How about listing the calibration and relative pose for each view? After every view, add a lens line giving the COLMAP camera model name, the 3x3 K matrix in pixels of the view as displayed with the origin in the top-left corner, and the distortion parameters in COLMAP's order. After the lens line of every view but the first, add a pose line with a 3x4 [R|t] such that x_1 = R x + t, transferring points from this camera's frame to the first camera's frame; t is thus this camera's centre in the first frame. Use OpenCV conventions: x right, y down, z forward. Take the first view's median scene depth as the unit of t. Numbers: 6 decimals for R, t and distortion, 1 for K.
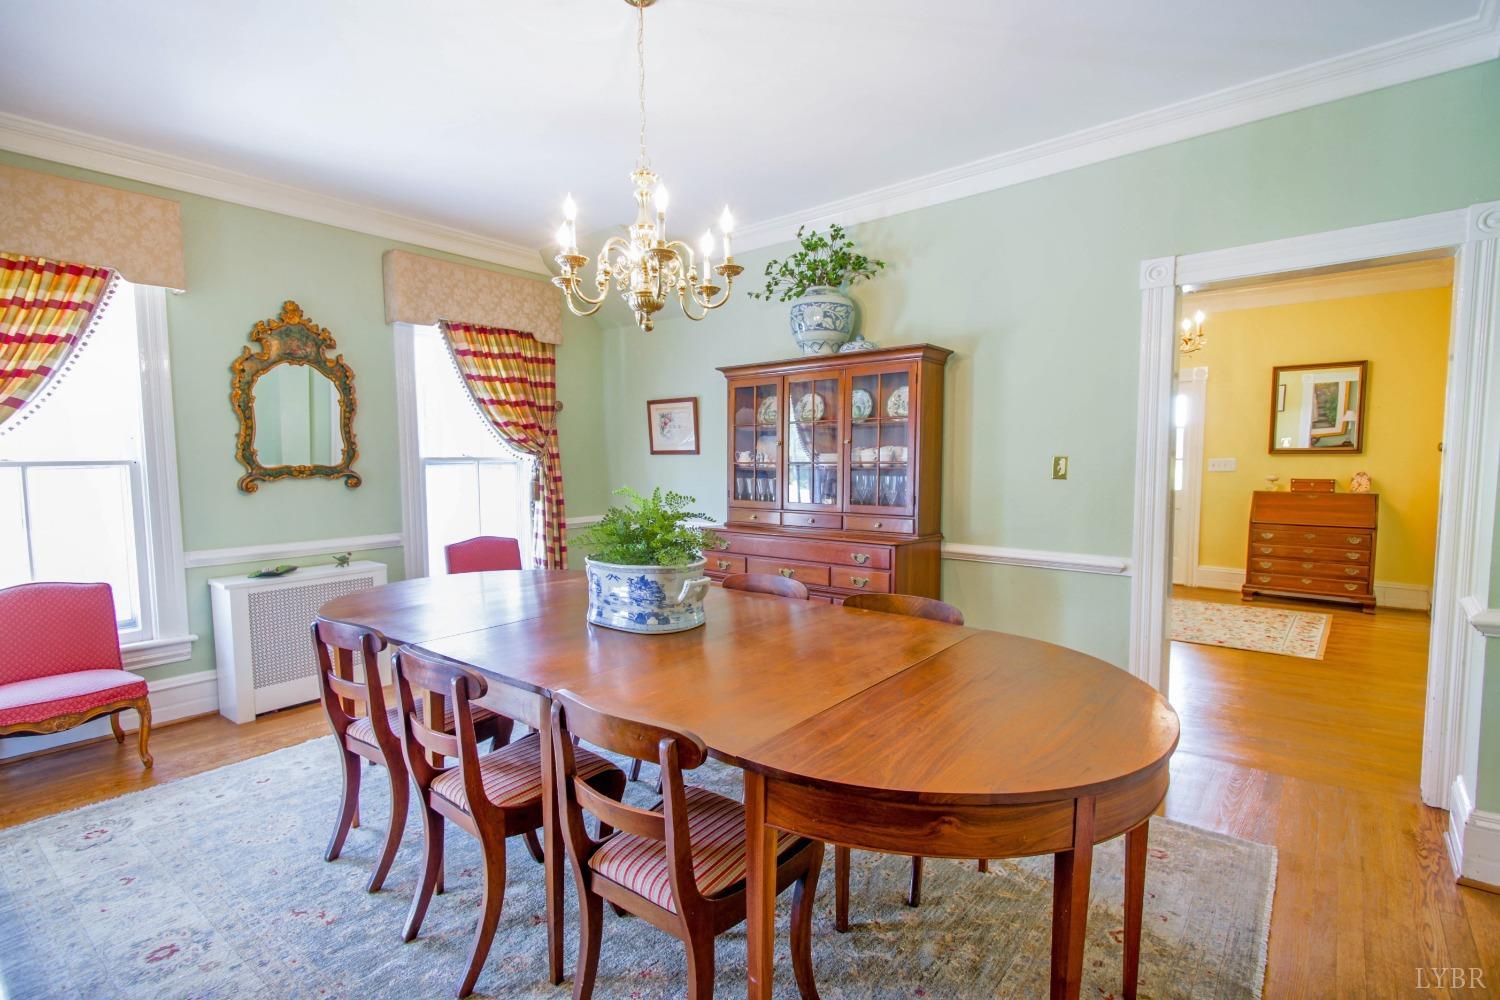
lens RADIAL K [[712.2, 0, 746.0], [0, 712.2, 503.1], [0, 0, 1]] dist [0.034076, -0.019115]
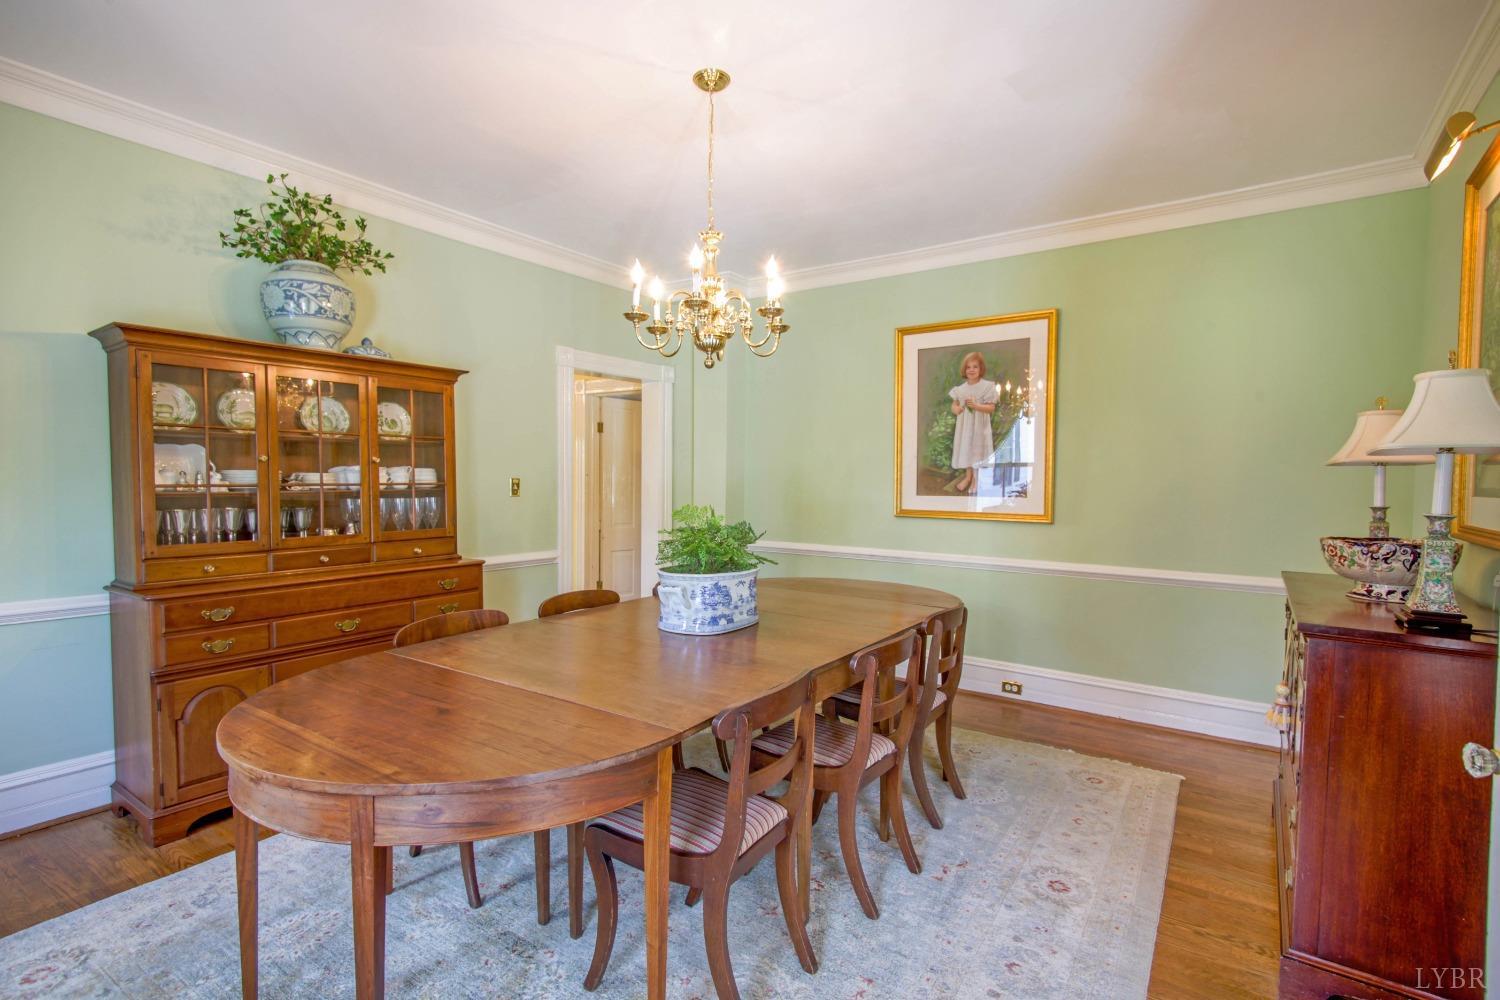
lens RADIAL K [[712.2, 0, 746.0], [0, 712.2, 503.1], [0, 0, 1]] dist [0.034076, -0.019115]
pose [[-0.067692, -0.020371, 0.997498, -0.740306], [0.070219, 0.997215, 0.025130, -0.023920], [-0.995232, 0.071745, -0.066073, 0.623625]]
